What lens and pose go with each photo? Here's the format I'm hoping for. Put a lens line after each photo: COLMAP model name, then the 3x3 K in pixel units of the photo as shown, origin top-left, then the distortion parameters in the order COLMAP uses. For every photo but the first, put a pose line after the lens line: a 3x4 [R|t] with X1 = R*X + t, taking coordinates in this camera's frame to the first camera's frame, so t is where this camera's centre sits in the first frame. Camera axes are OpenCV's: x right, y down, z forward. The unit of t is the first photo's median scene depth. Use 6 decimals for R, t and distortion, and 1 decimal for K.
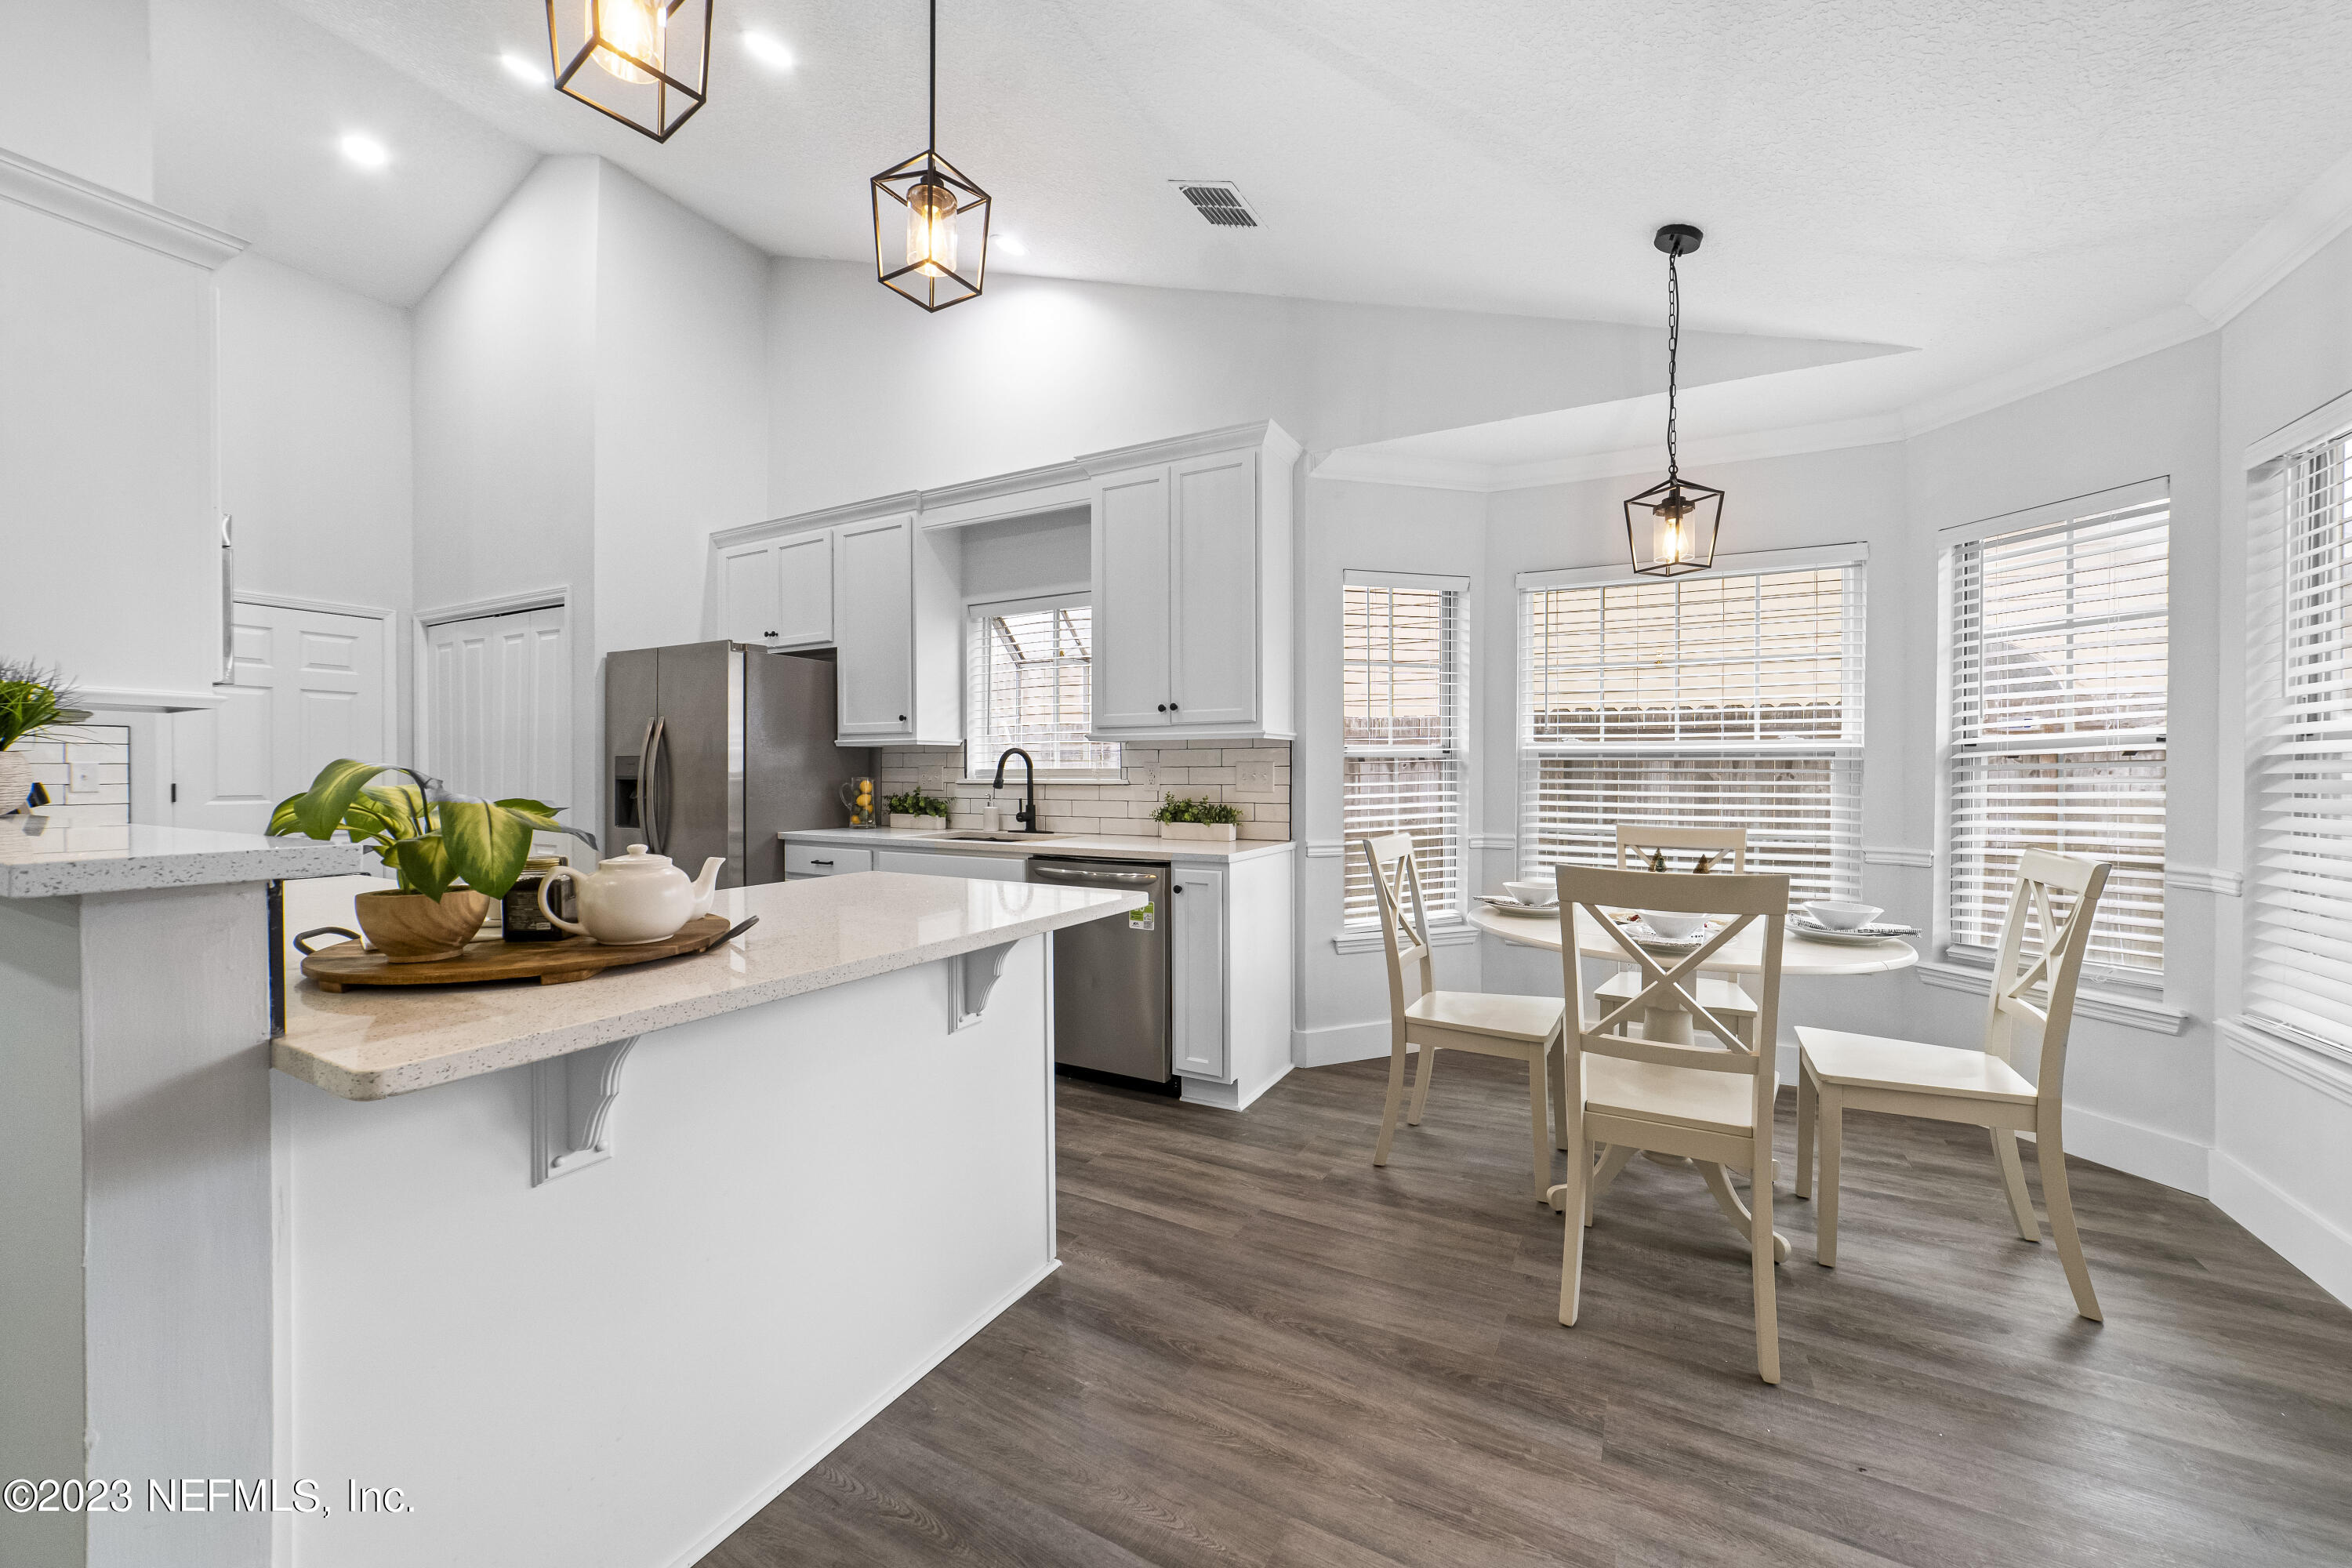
lens RADIAL K [[892.3, 0, 1179.1], [0, 892.3, 795.5], [0, 0, 1]] dist [-0.024137, 0.009904]
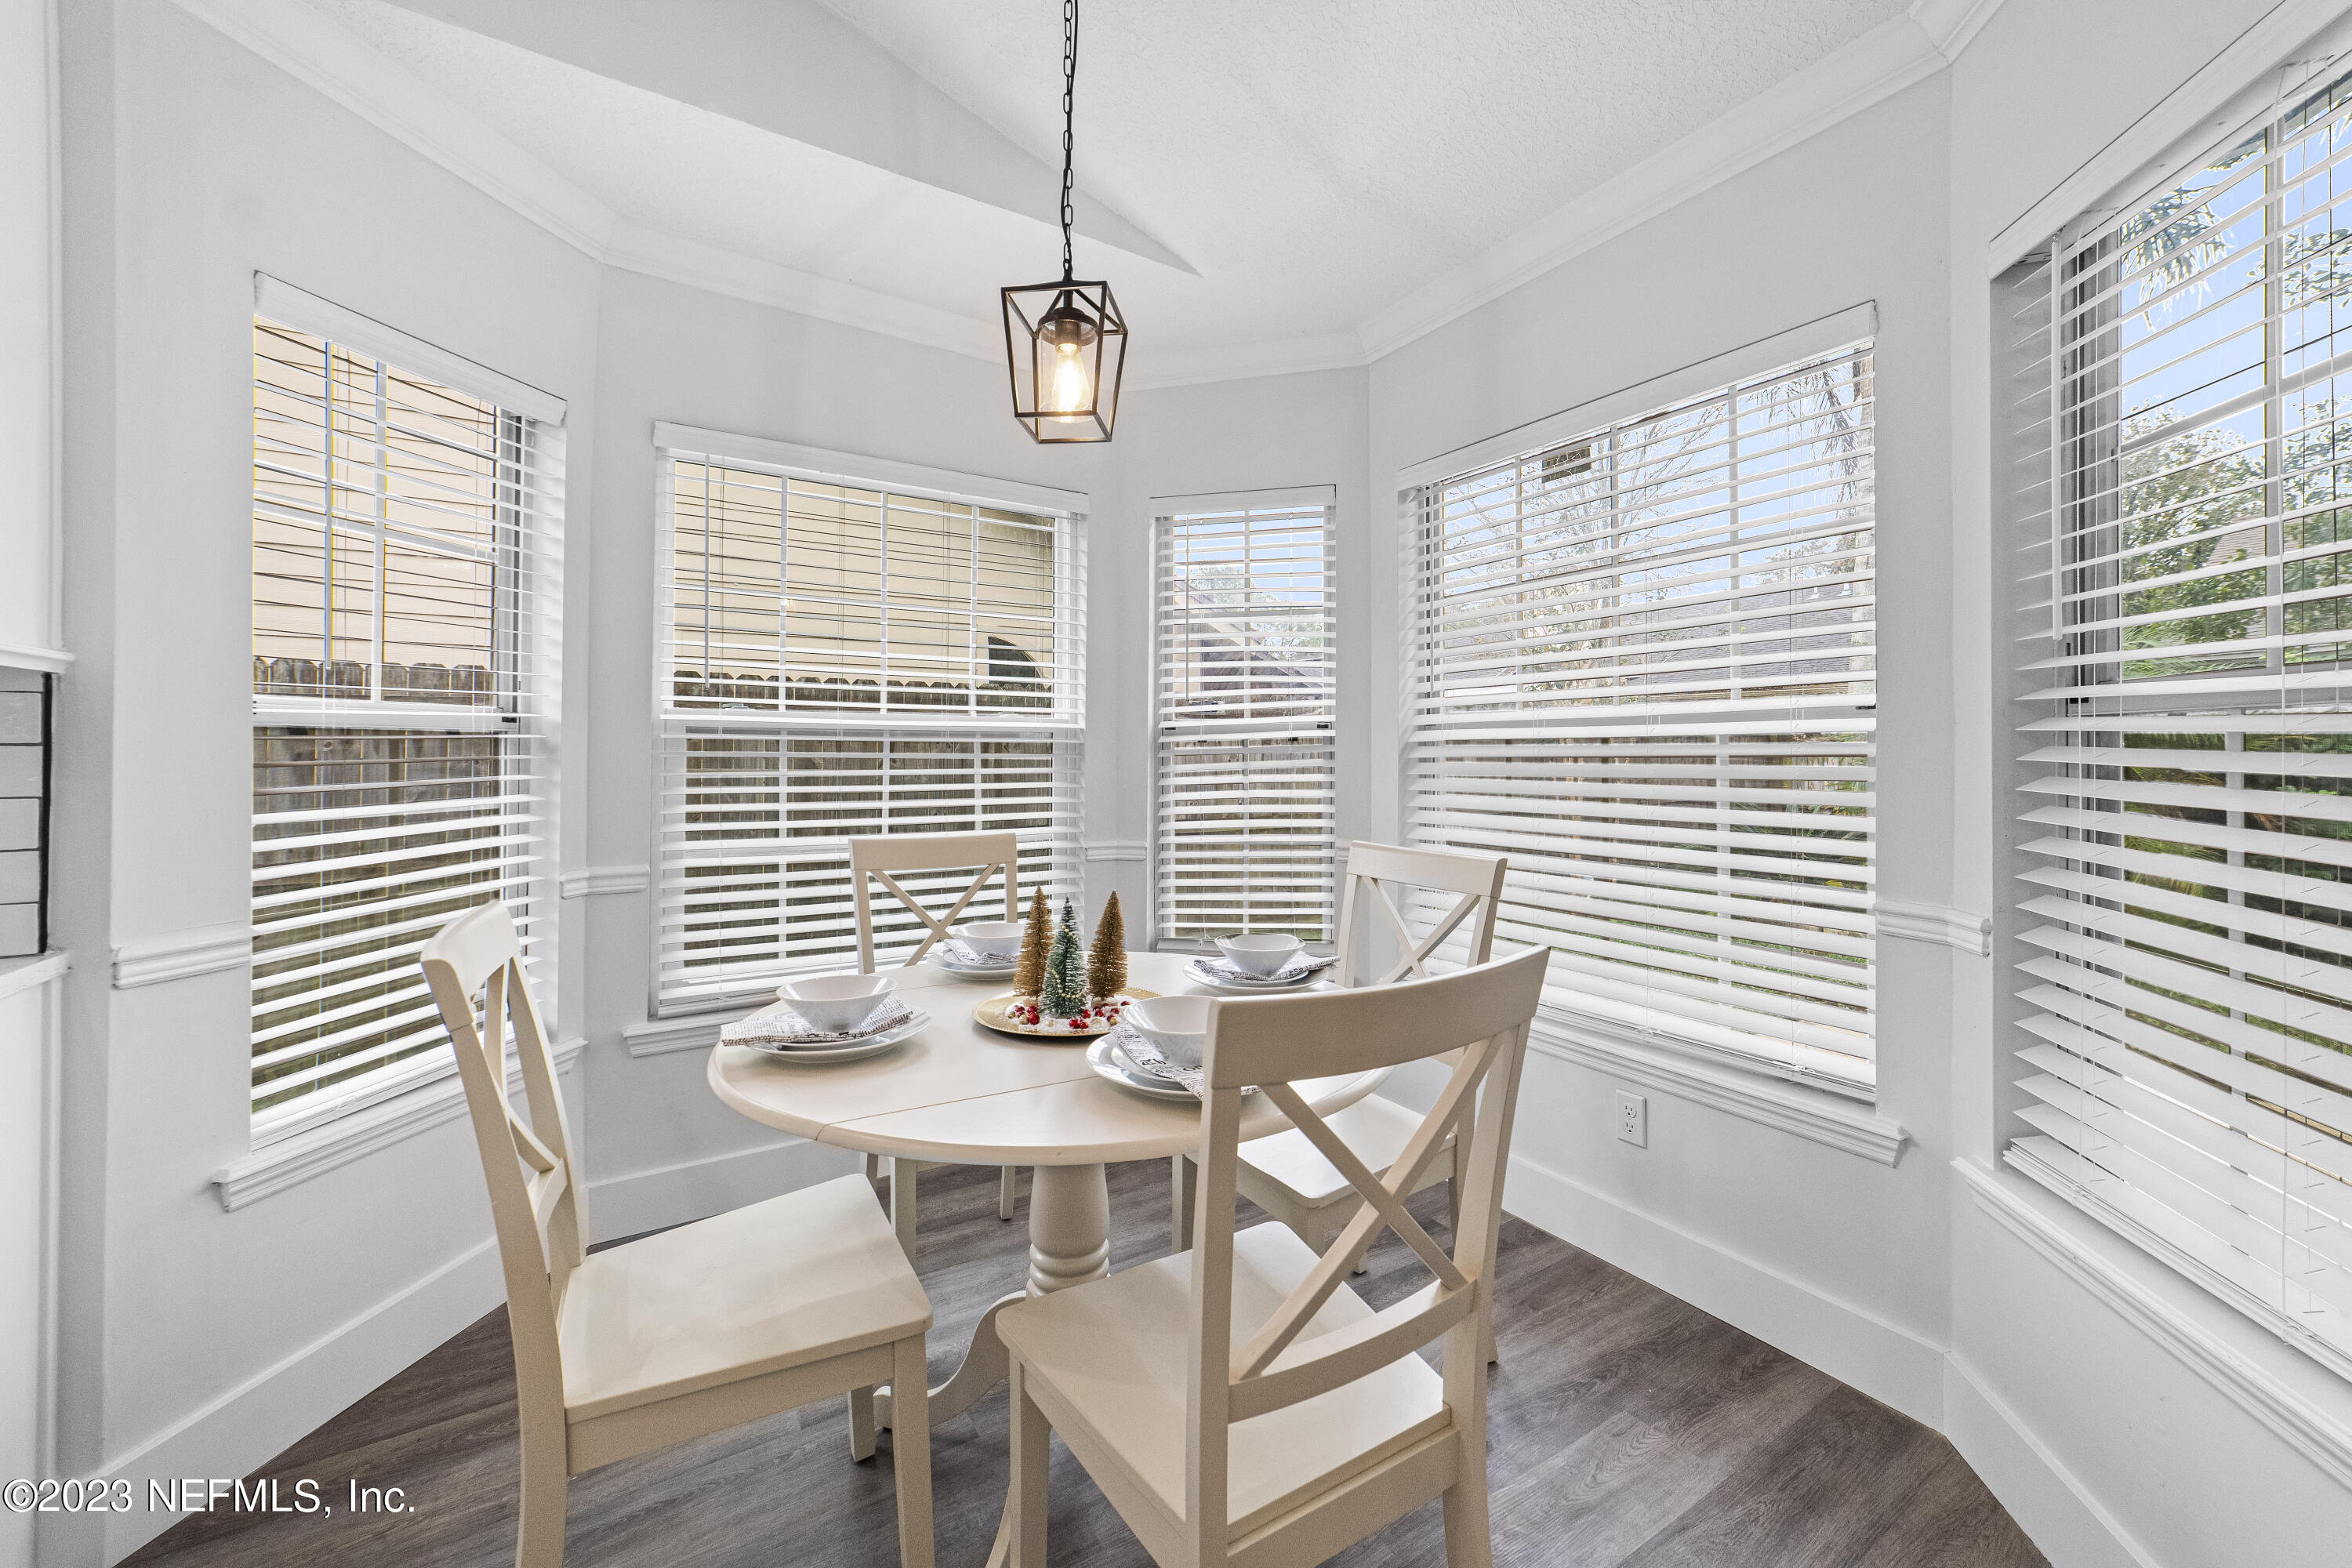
lens RADIAL K [[904.3, 0, 1171.1], [0, 904.3, 746.1], [0, 0, 1]] dist [-0.026473, 0.009758]
pose [[0.492679, 0.007172, 0.870182, 0.043091], [0.023186, 0.999503, -0.021366, -0.016374], [-0.869902, 0.030703, 0.492268, 0.492709]]
